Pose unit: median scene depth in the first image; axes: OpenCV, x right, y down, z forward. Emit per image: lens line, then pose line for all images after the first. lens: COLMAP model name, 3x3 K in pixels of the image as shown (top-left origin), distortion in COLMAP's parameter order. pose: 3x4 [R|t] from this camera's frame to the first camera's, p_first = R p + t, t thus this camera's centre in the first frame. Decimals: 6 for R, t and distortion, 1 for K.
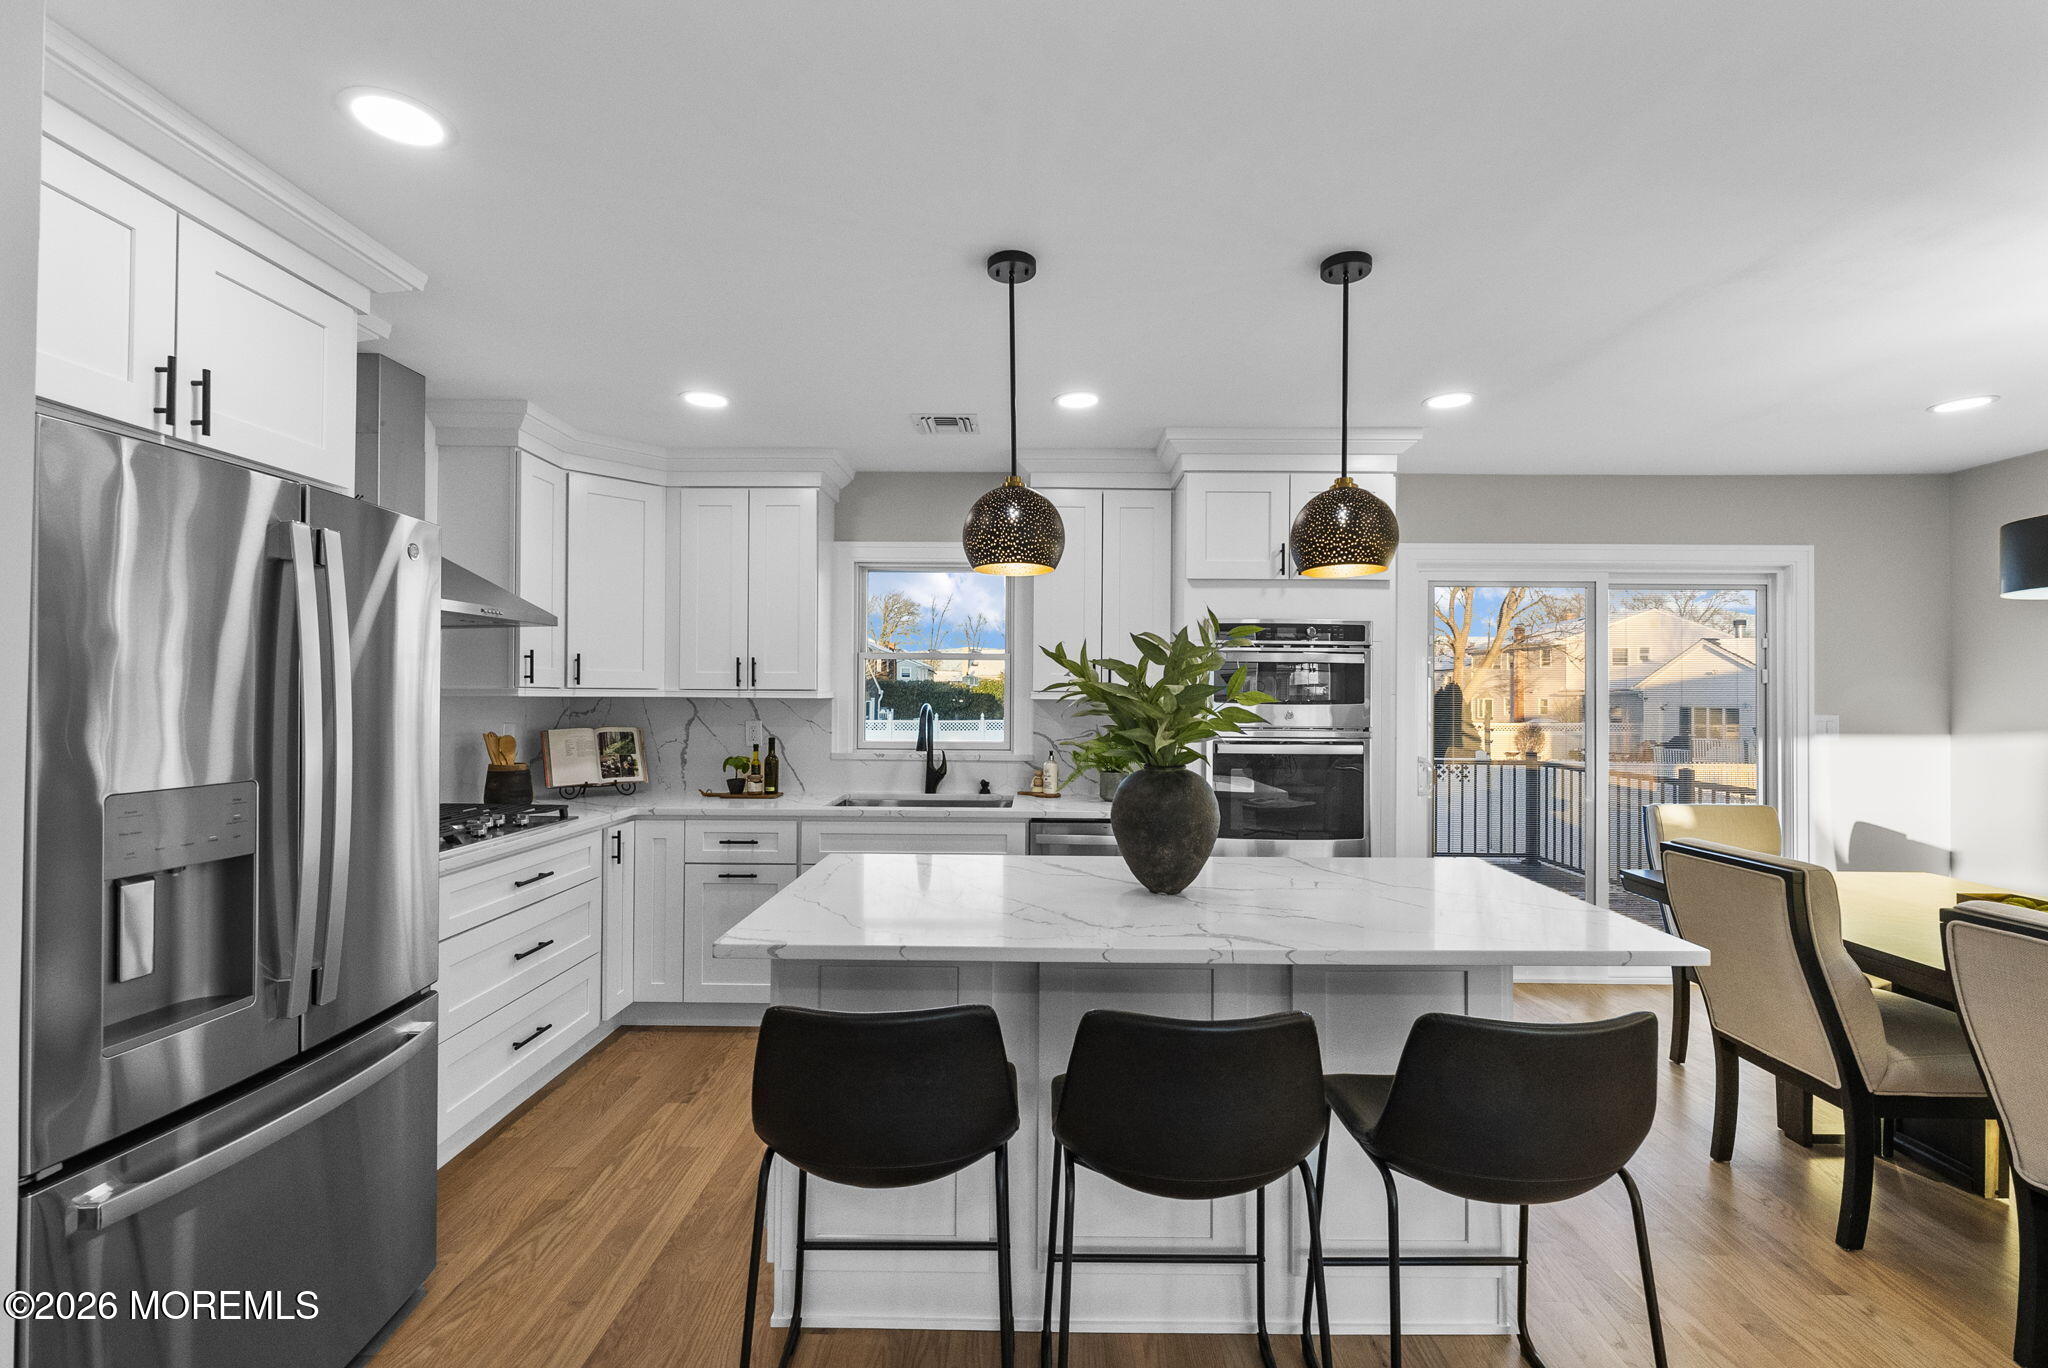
lens RADIAL K [[894.7, 0, 1039.8], [0, 894.7, 685.1], [0, 0, 1]] dist [-0.004494, -0.000709]
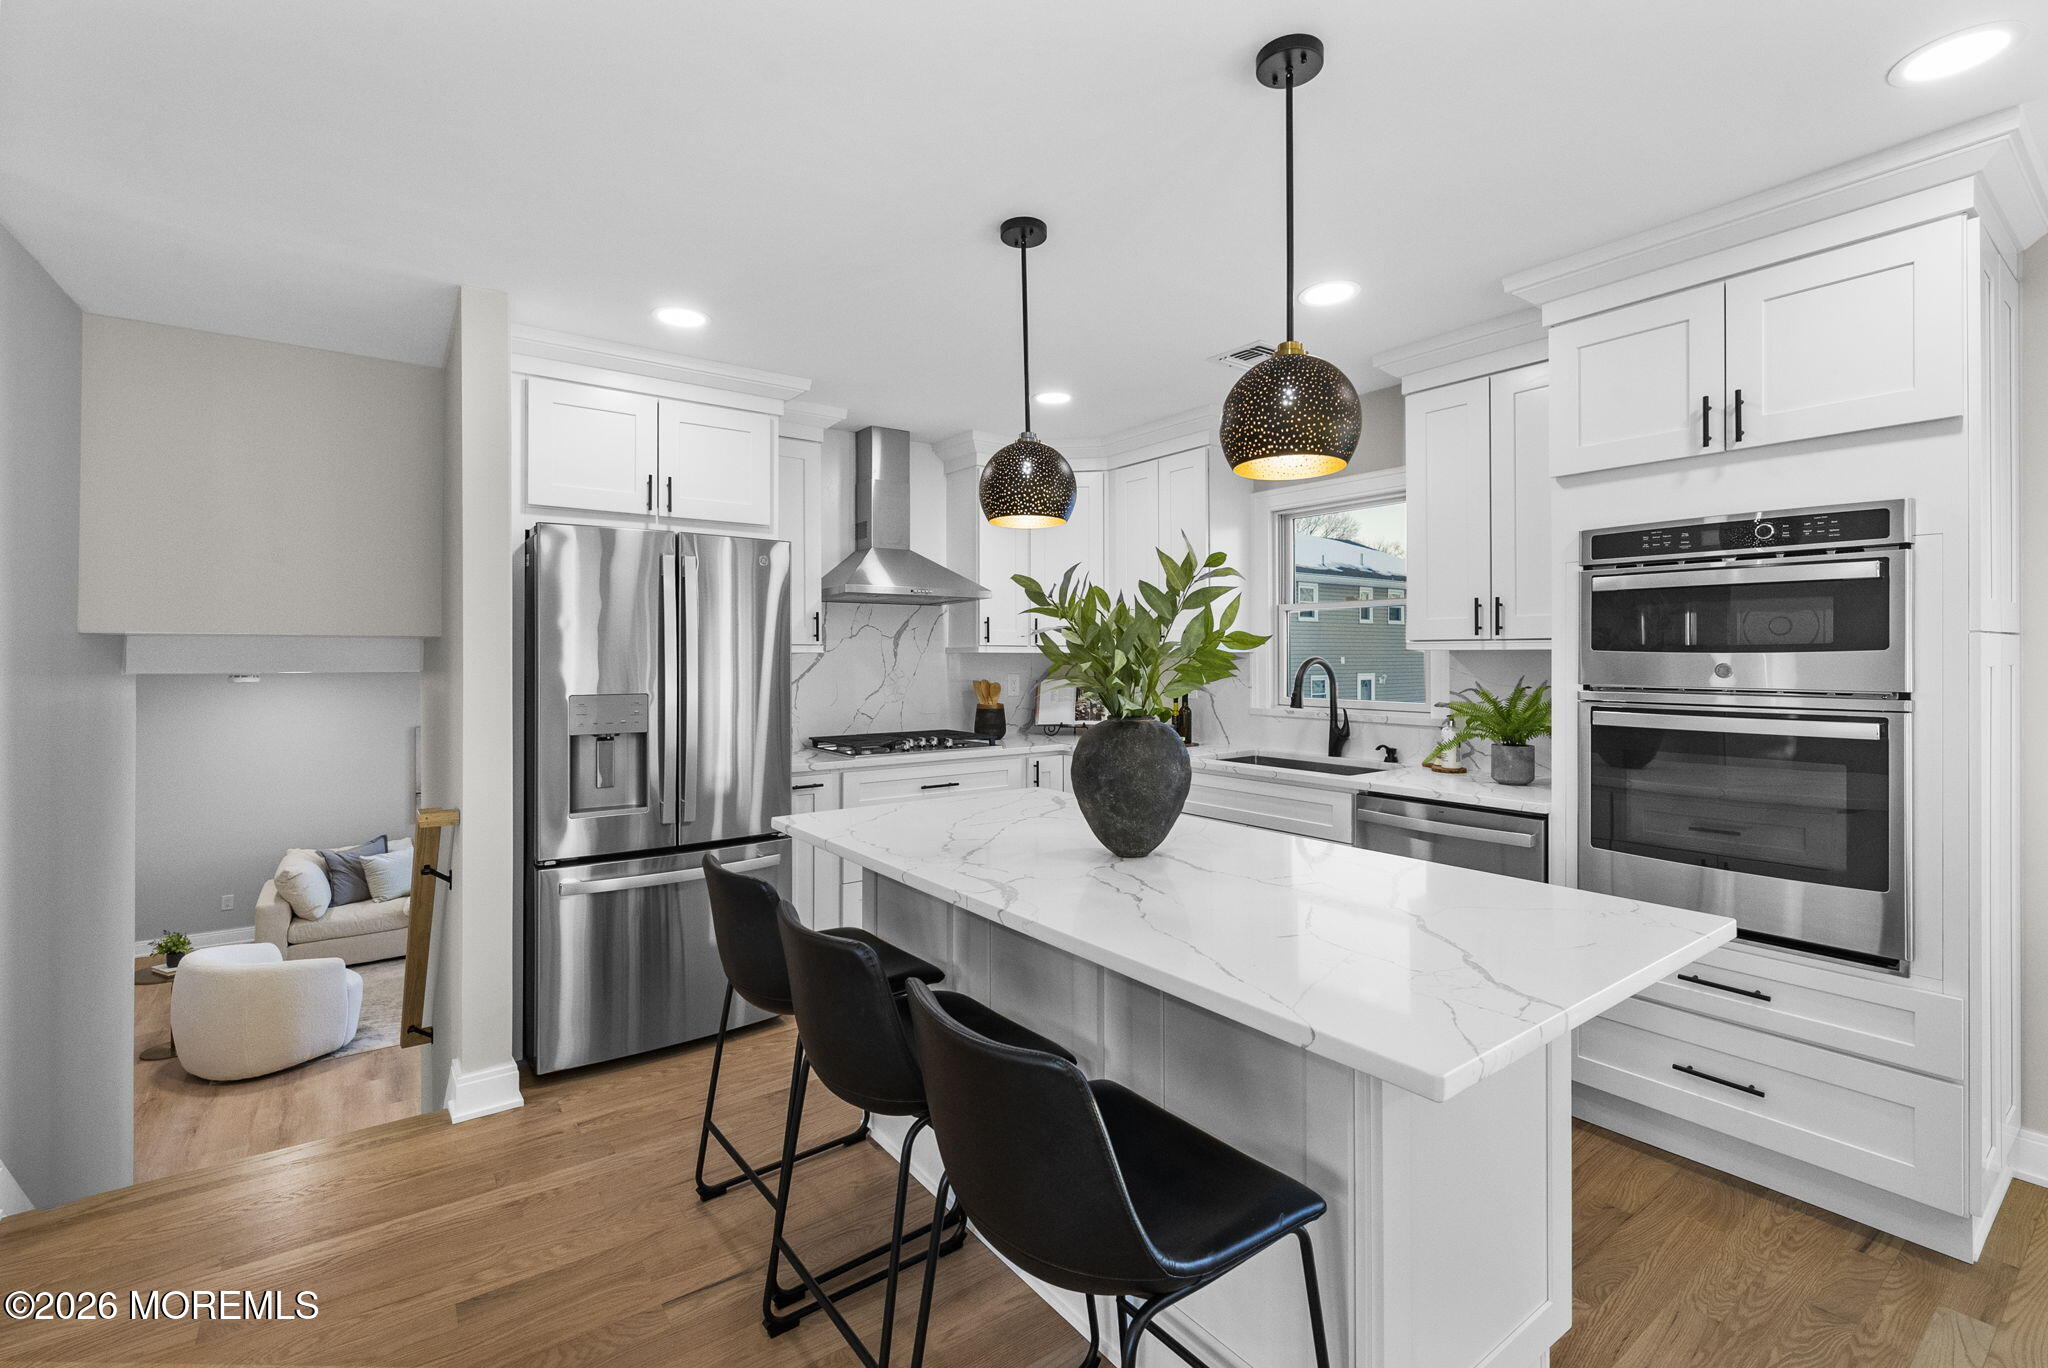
lens RADIAL K [[894.7, 0, 1011.8], [0, 894.7, 656.4], [0, 0, 1]] dist [-0.004494, -0.000709]
pose [[0.584031, -0.008861, -0.811683, 0.489455], [0.013629, 0.999907, -0.001109, 0.018377], [0.811617, -0.010415, 0.584097, 0.233154]]
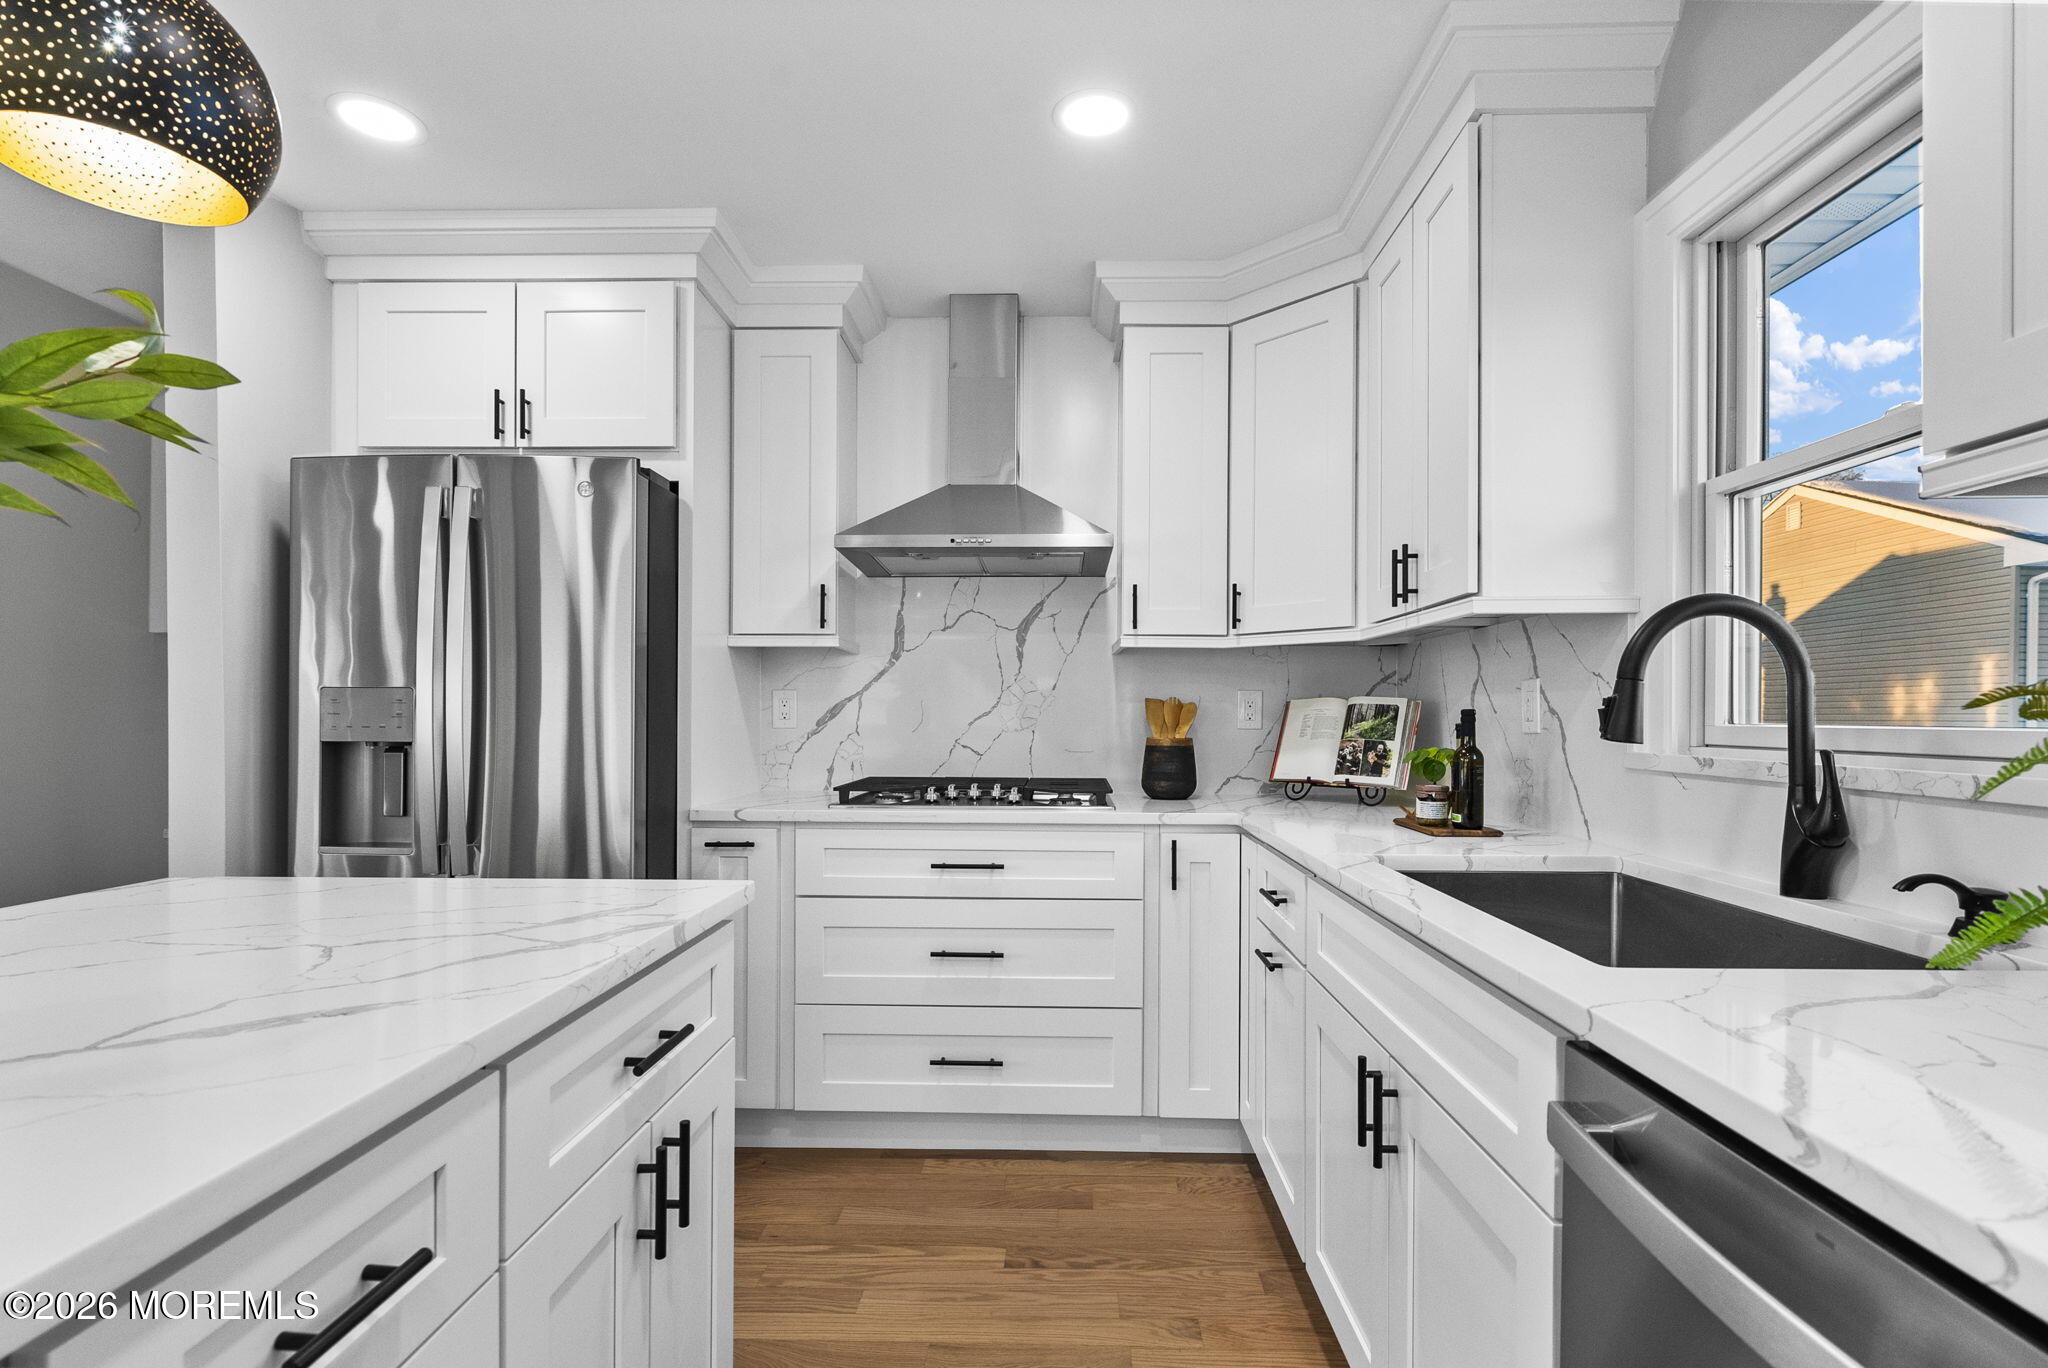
lens RADIAL K [[976.4, 0, 1031.5], [0, 976.4, 713.1], [0, 0, 1]] dist [0.003820, -0.000822]
pose [[-0.033322, -0.011015, -0.999384, 0.244451], [0.002235, 0.999936, -0.011095, 0.072737], [0.999442, -0.002603, -0.033296, 0.867885]]
